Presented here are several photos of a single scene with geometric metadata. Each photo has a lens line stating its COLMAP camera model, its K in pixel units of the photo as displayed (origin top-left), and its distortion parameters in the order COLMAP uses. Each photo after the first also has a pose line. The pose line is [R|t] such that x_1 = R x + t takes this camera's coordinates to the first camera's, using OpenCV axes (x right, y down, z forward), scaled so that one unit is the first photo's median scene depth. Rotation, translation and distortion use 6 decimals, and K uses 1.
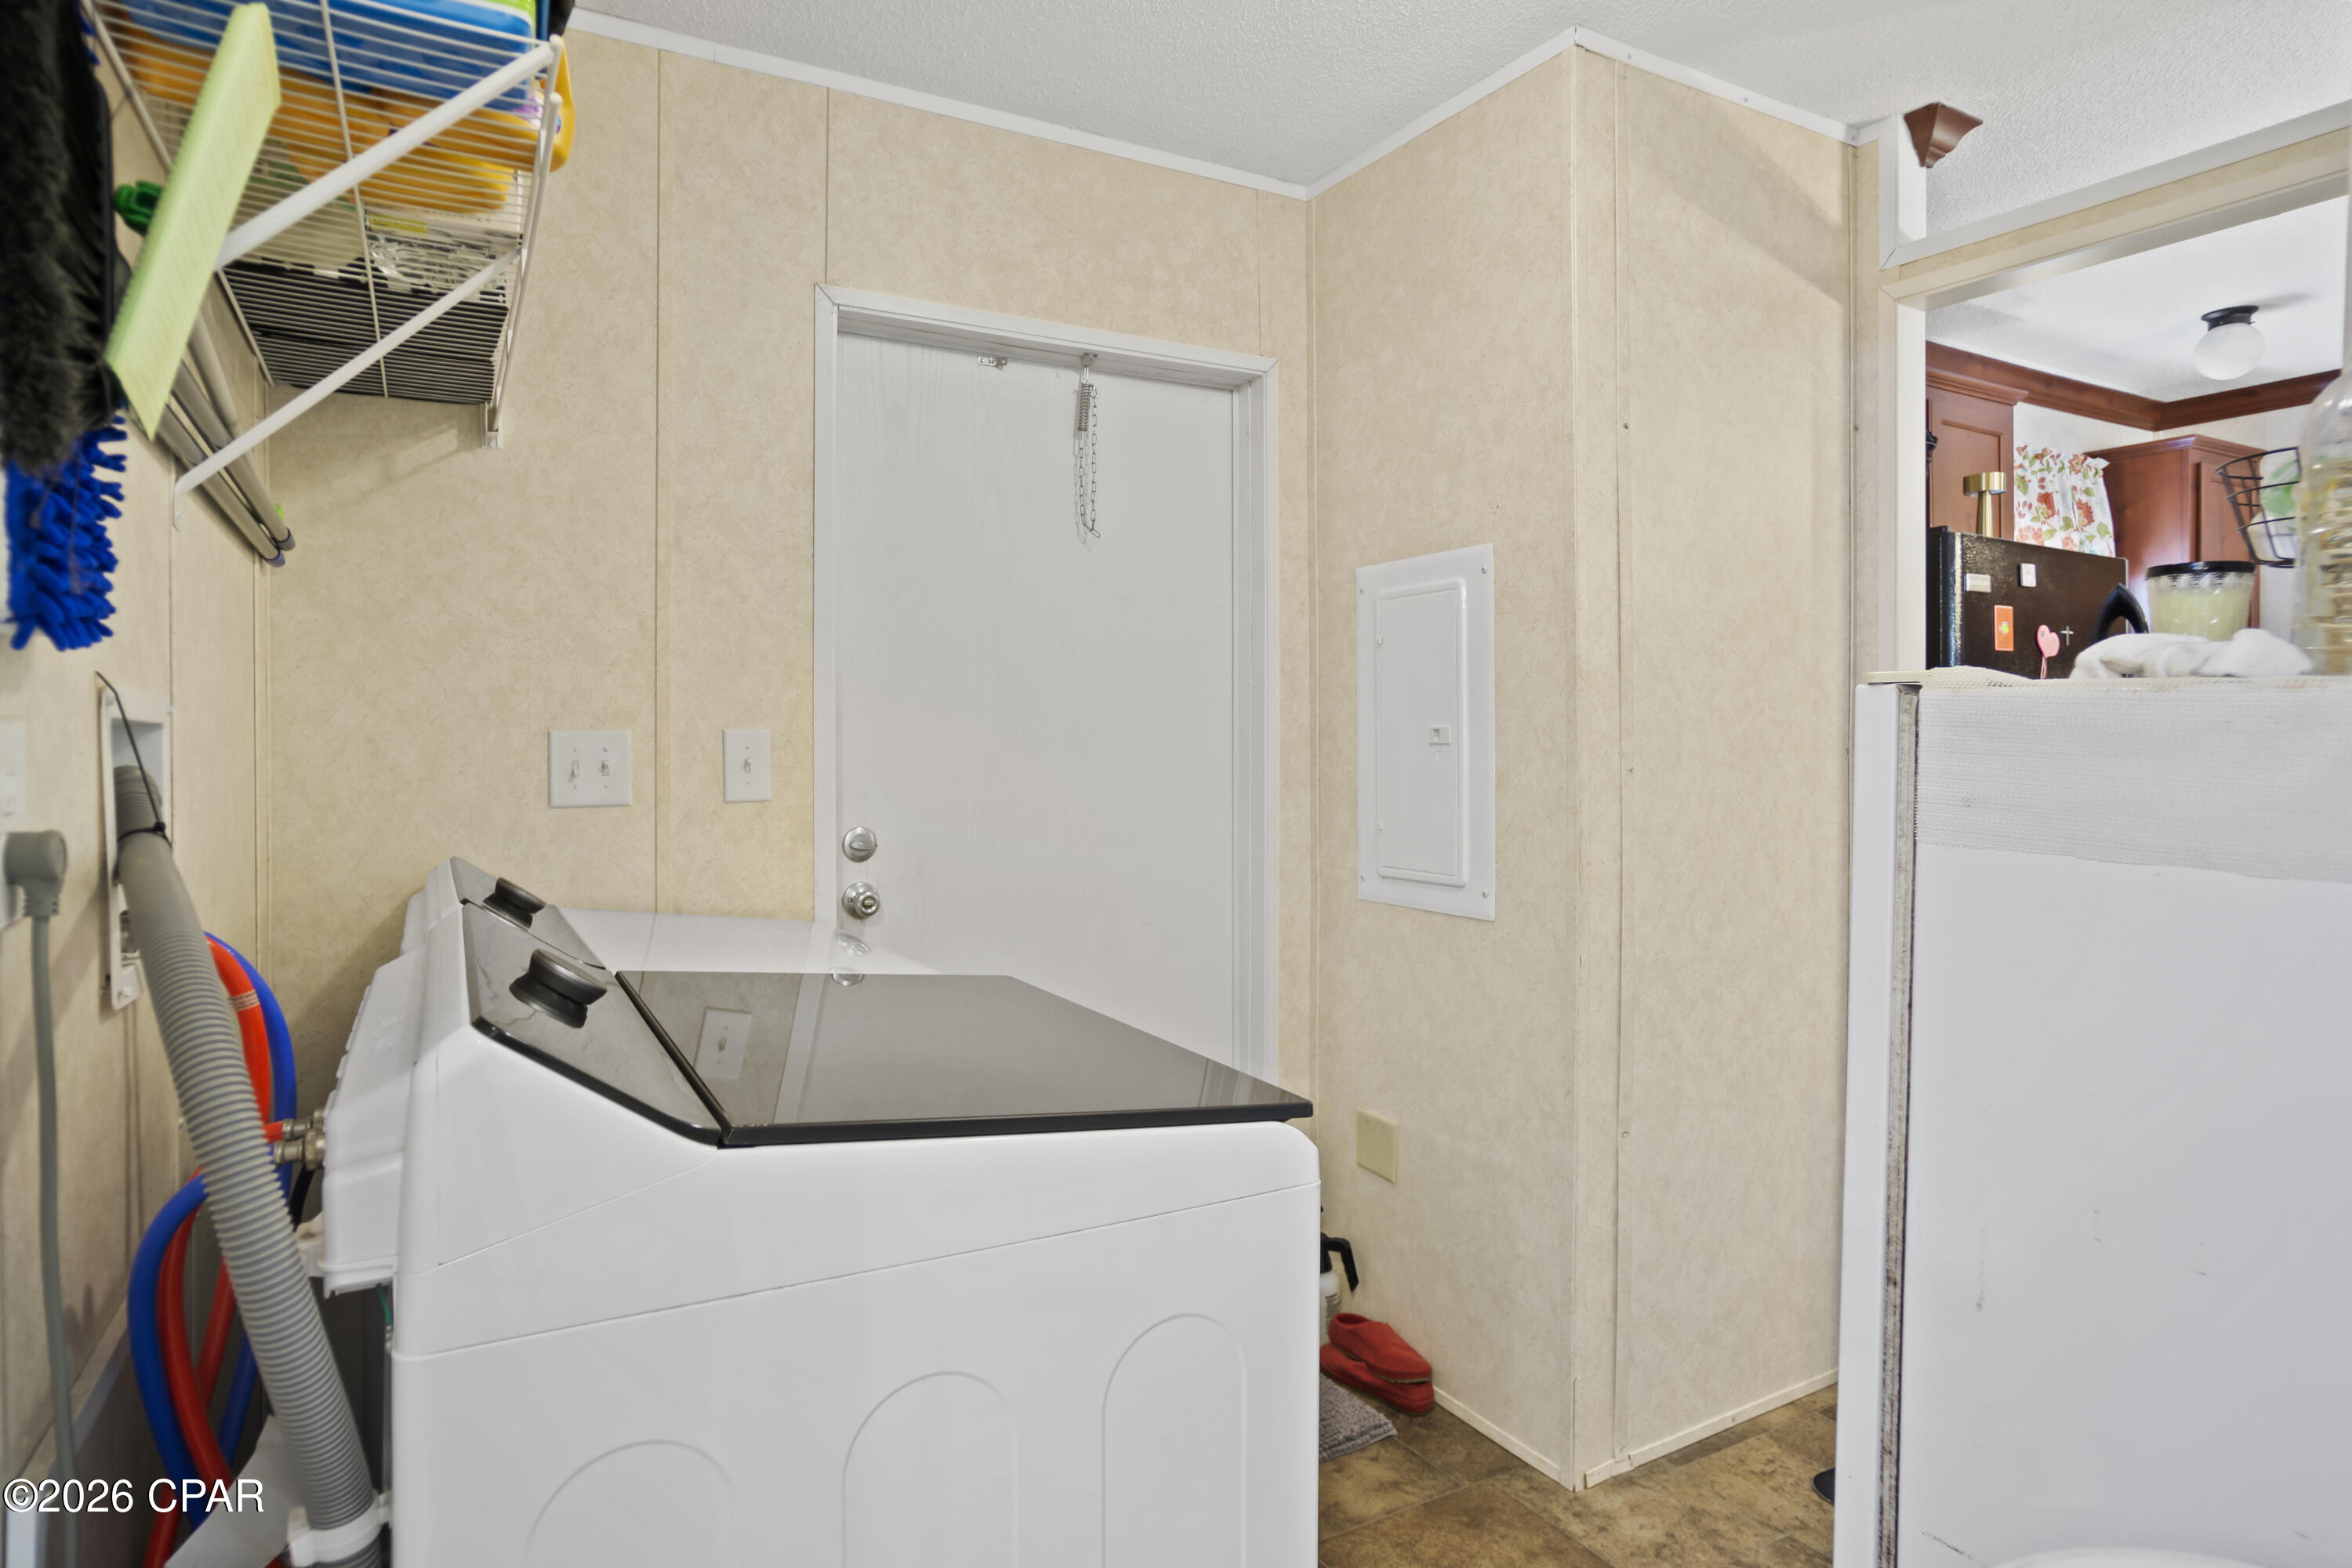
lens RADIAL K [[1272.0, 0, 1162.7], [0, 1272.0, 761.5], [0, 0, 1]] dist [-0.060440, 0.040457]
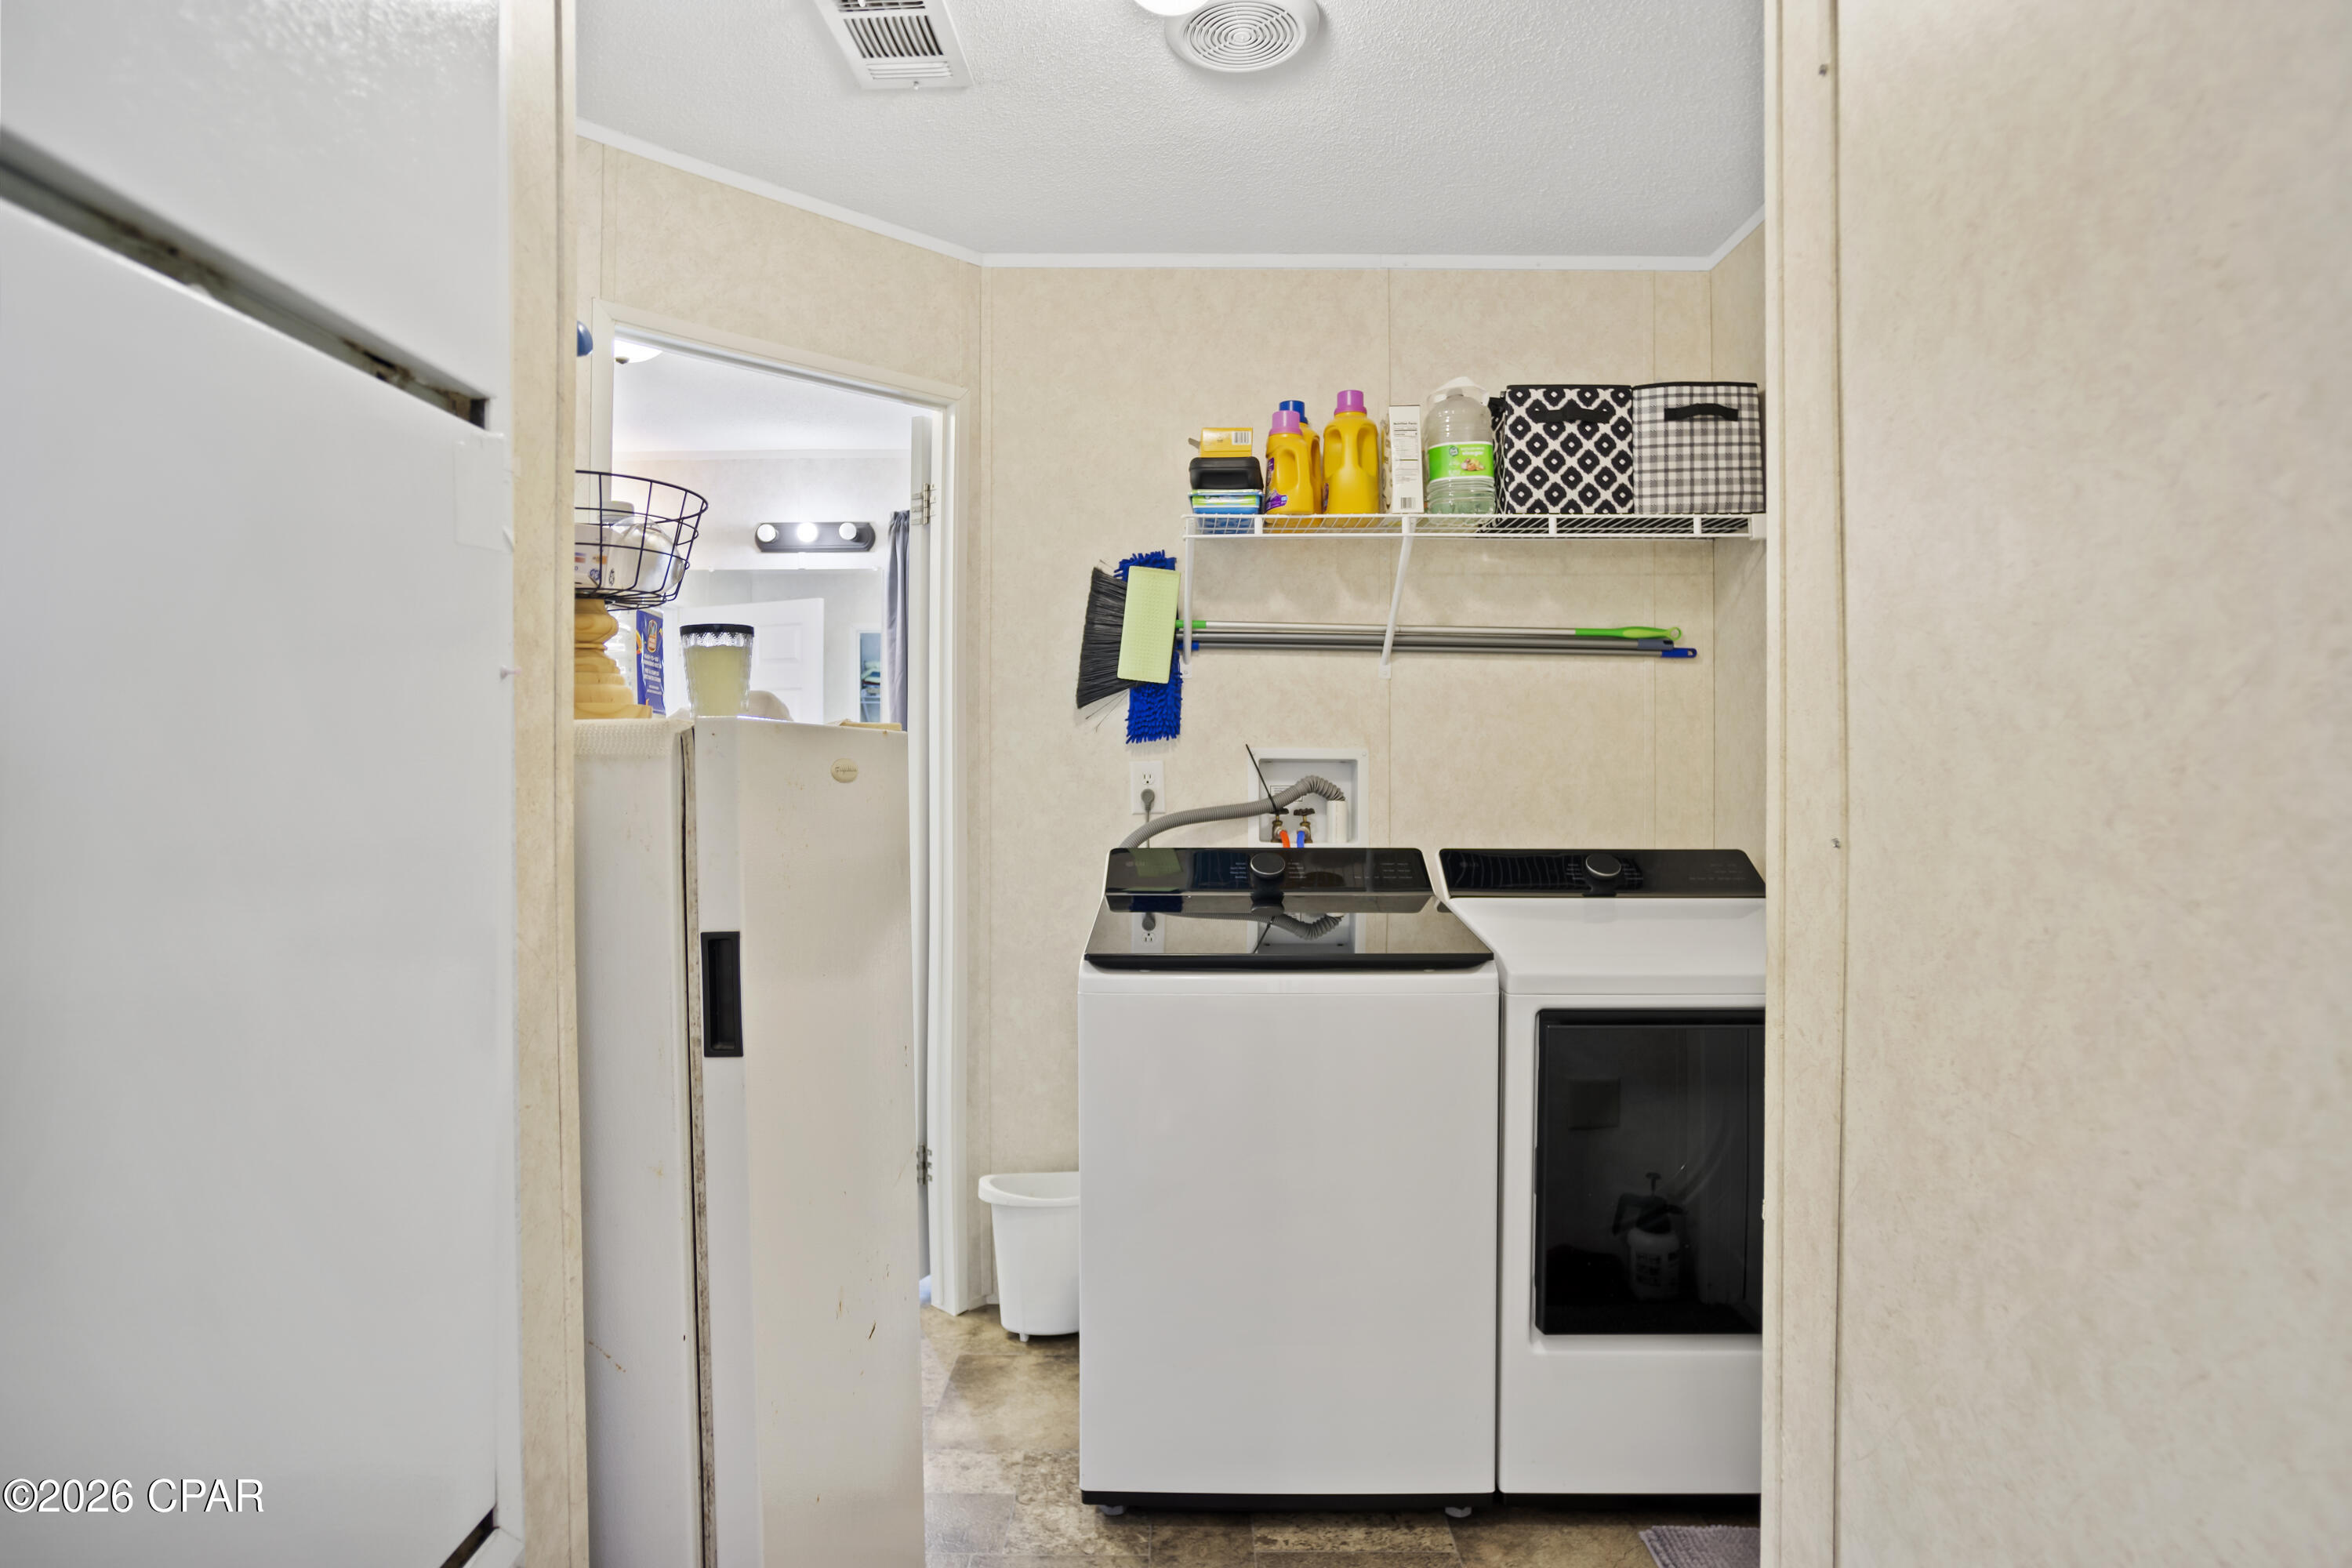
lens RADIAL K [[1272.0, 0, 1171.3], [0, 1272.0, 778.8], [0, 0, 1]] dist [-0.060440, 0.040457]
pose [[-0.484465, 0.016339, -0.874658, 0.541151], [-0.009058, 0.999678, 0.023692, -0.015011], [0.874764, 0.019401, -0.484161, 0.631960]]
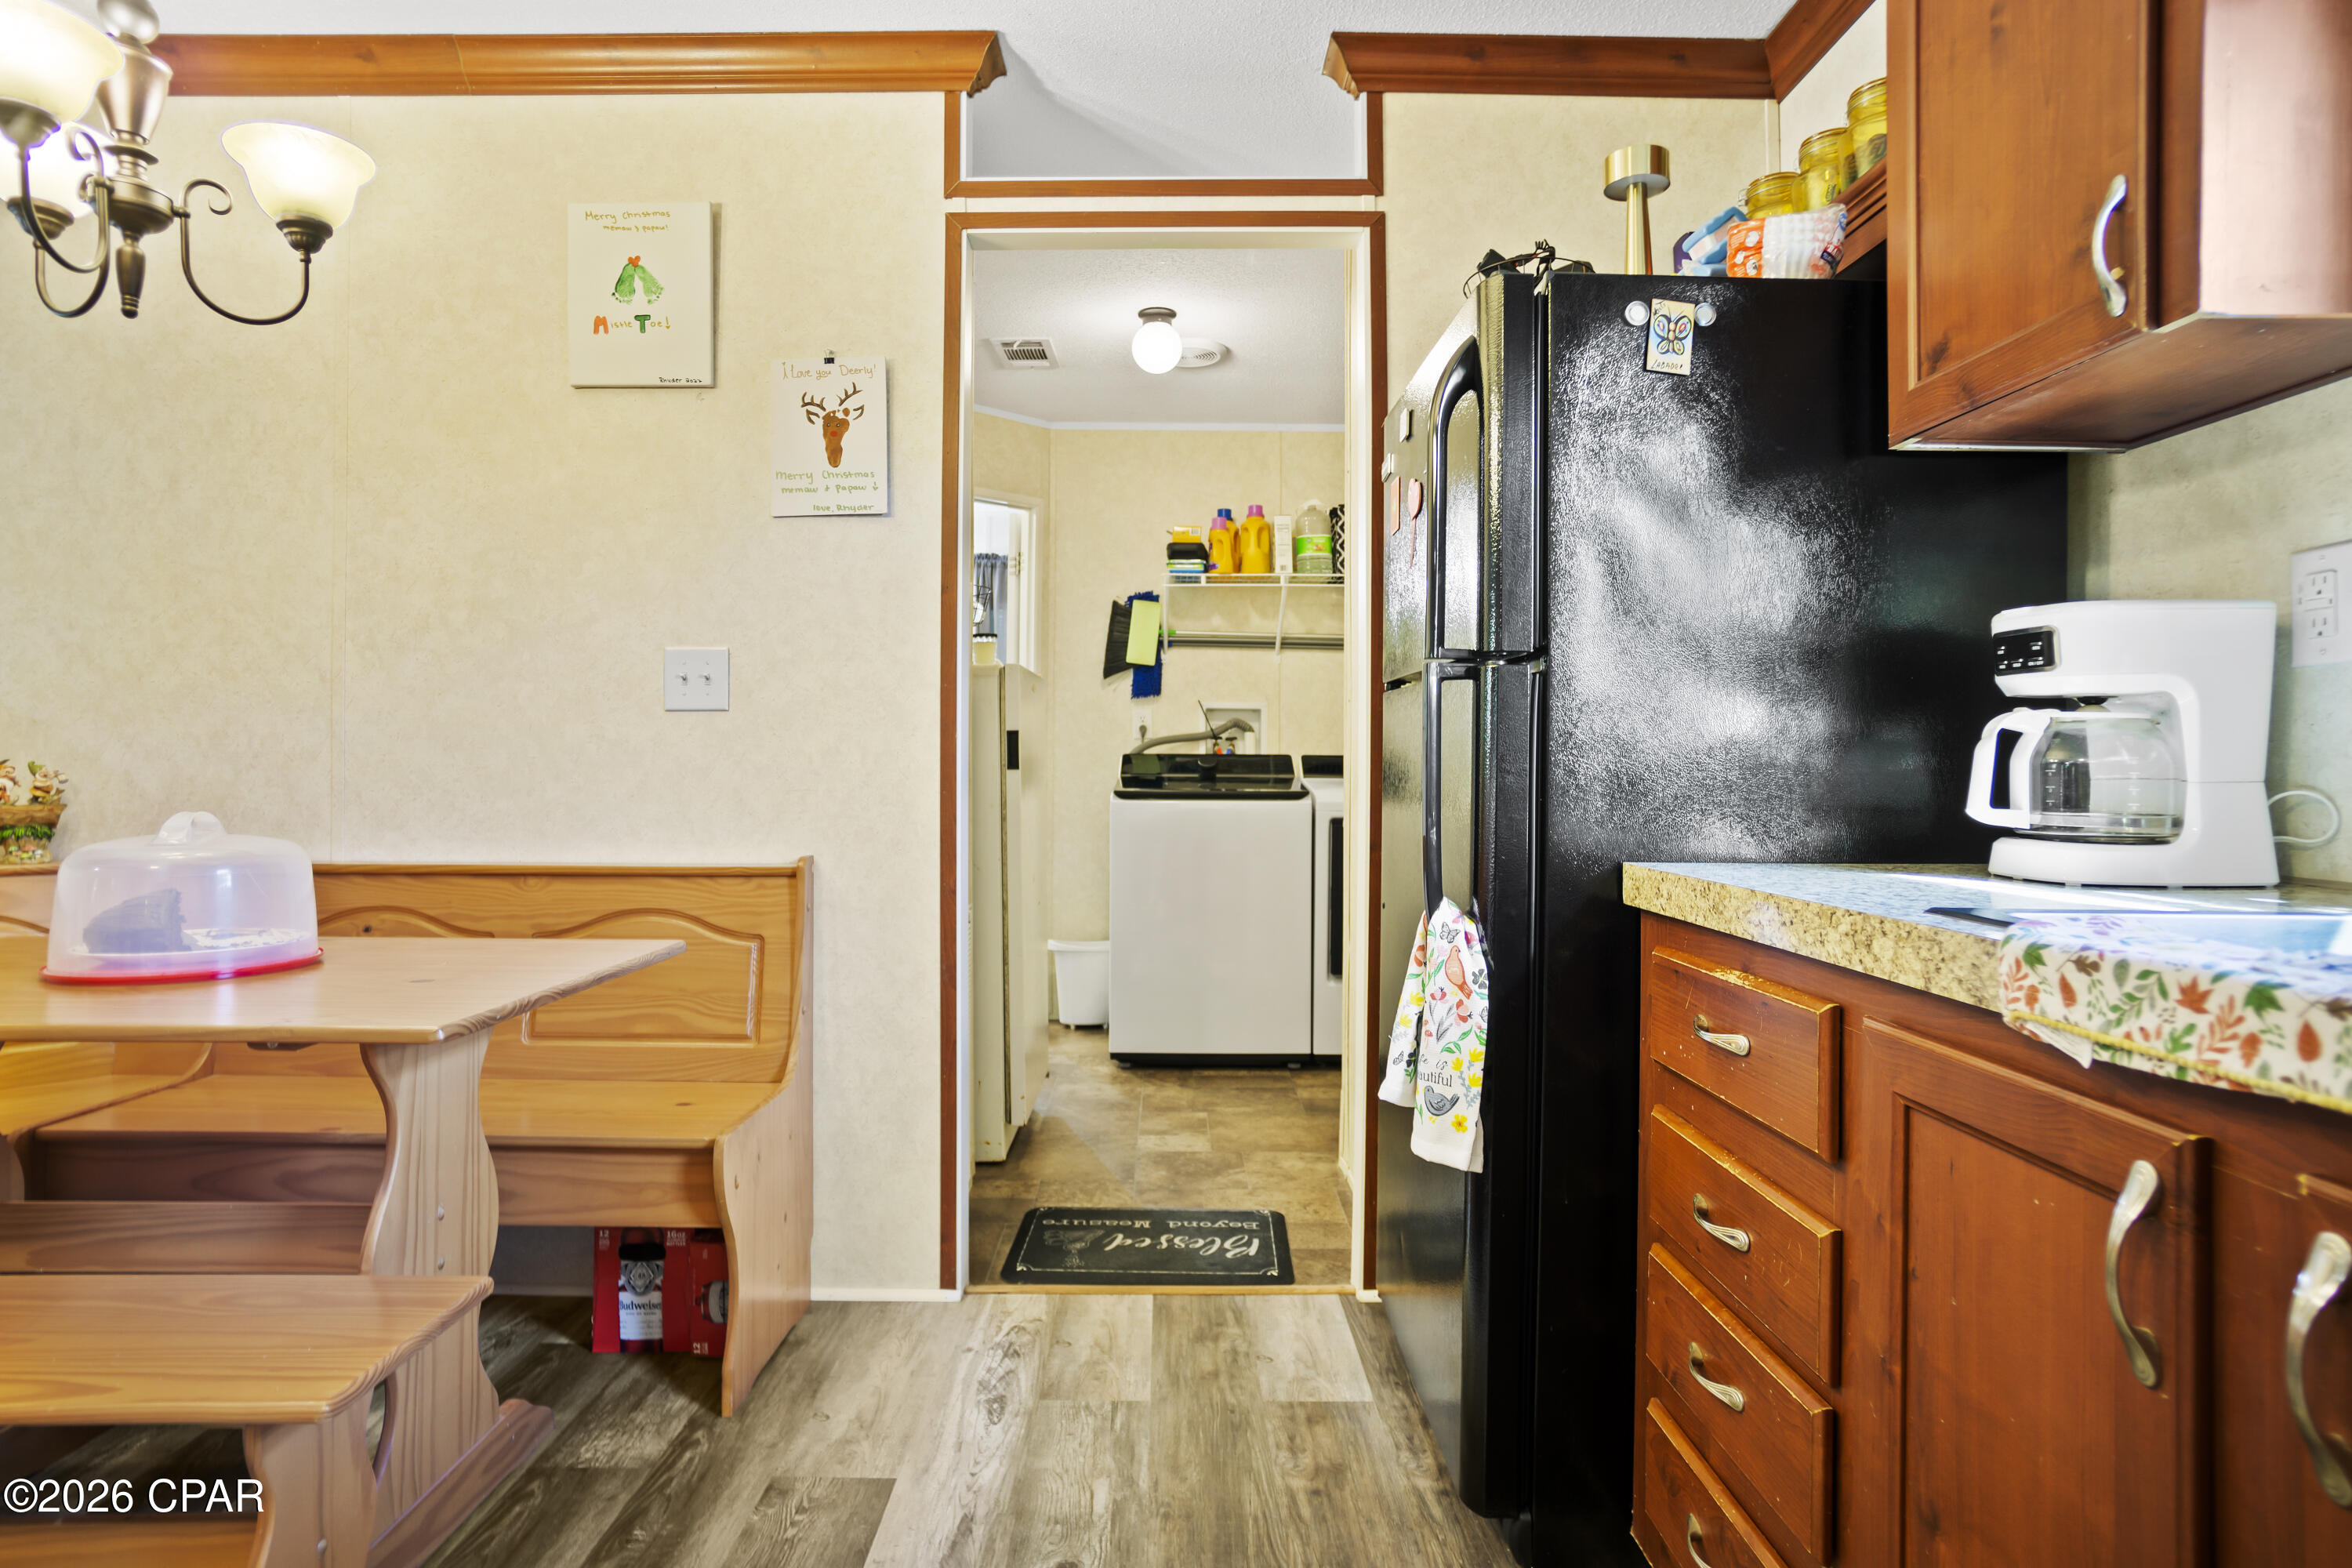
lens RADIAL K [[1272.0, 0, 1159.7], [0, 1272.0, 751.1], [0, 0, 1]] dist [-0.060440, 0.040457]
pose [[-0.485074, -0.006568, -0.874448, 1.116360], [-0.013293, 0.999912, -0.000136, 0.043294], [0.874372, 0.011558, -0.485119, 0.957156]]
